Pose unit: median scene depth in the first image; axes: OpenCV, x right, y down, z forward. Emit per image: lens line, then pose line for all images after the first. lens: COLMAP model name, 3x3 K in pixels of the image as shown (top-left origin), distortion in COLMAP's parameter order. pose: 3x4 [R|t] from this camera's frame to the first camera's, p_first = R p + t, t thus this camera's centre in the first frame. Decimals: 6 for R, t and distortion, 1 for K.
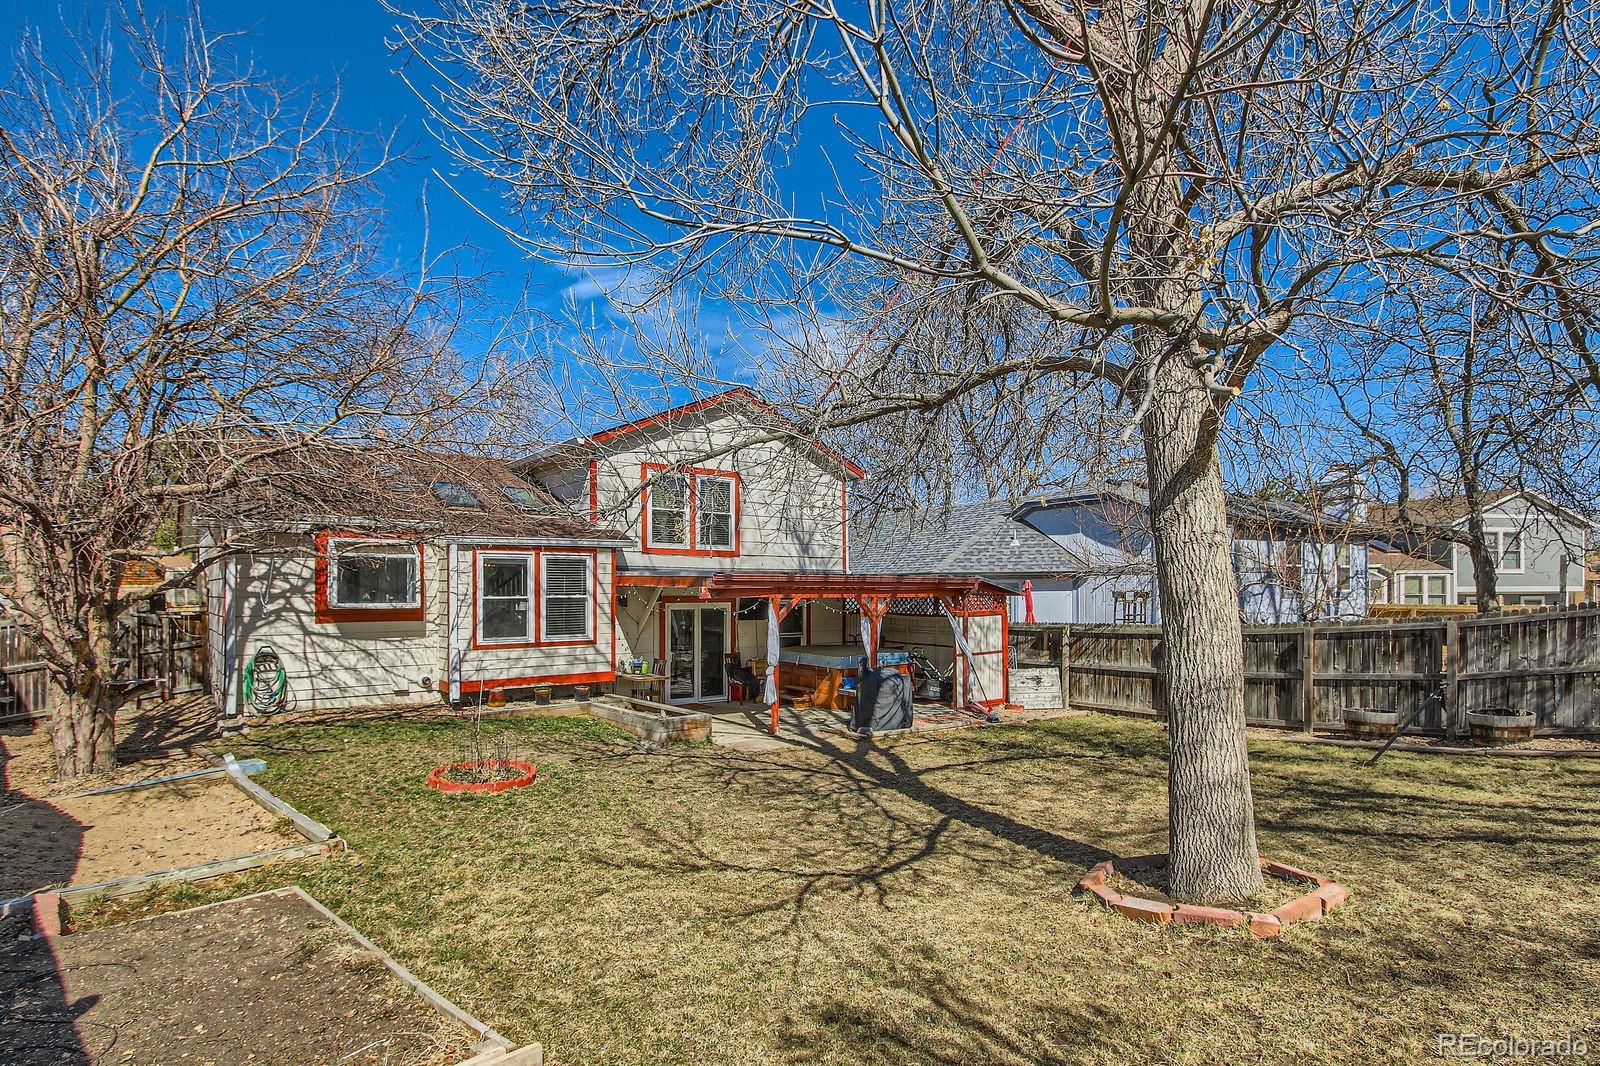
lens RADIAL K [[830.1, 0, 800.0], [0, 830.1, 533.0], [0, 0, 1]] dist [0.002327, -0.000128]
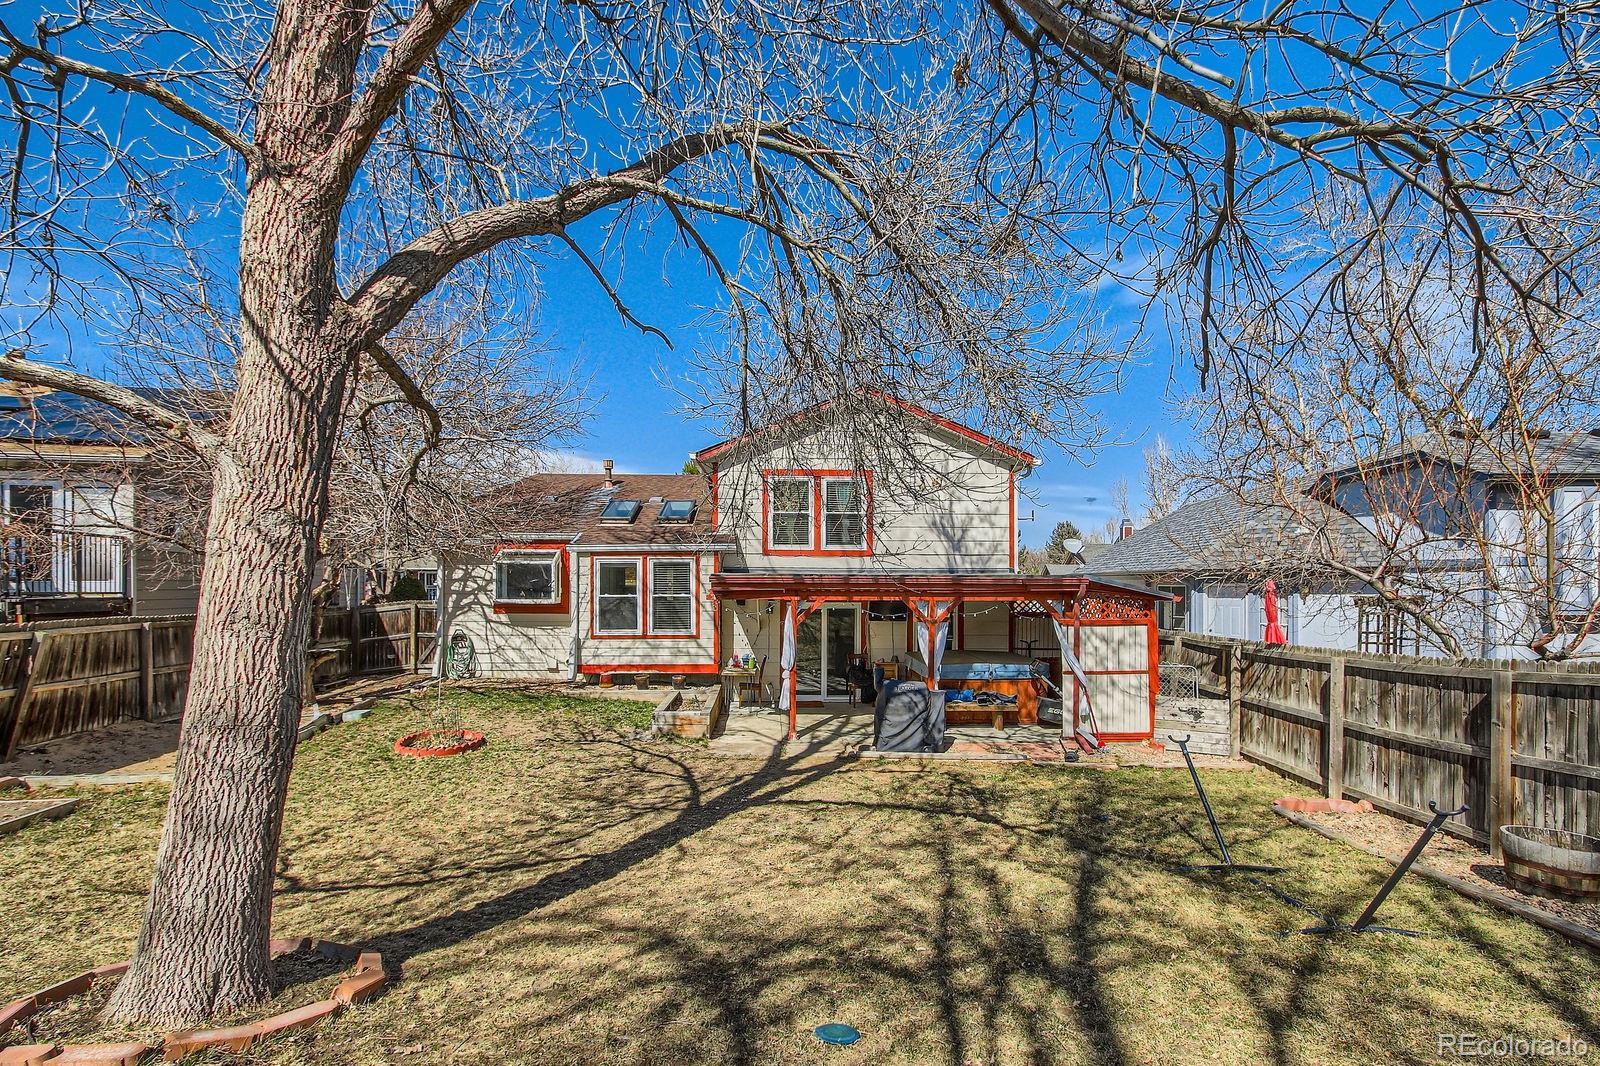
lens RADIAL K [[764.8, 0, 806.5], [0, 764.8, 546.6], [0, 0, 1]] dist [0.000802, -0.000343]
pose [[0.800537, -0.024977, -0.598763, 0.494752], [0.037265, 0.999272, 0.008139, 0.008527], [0.598124, -0.028828, 0.800885, 0.282238]]
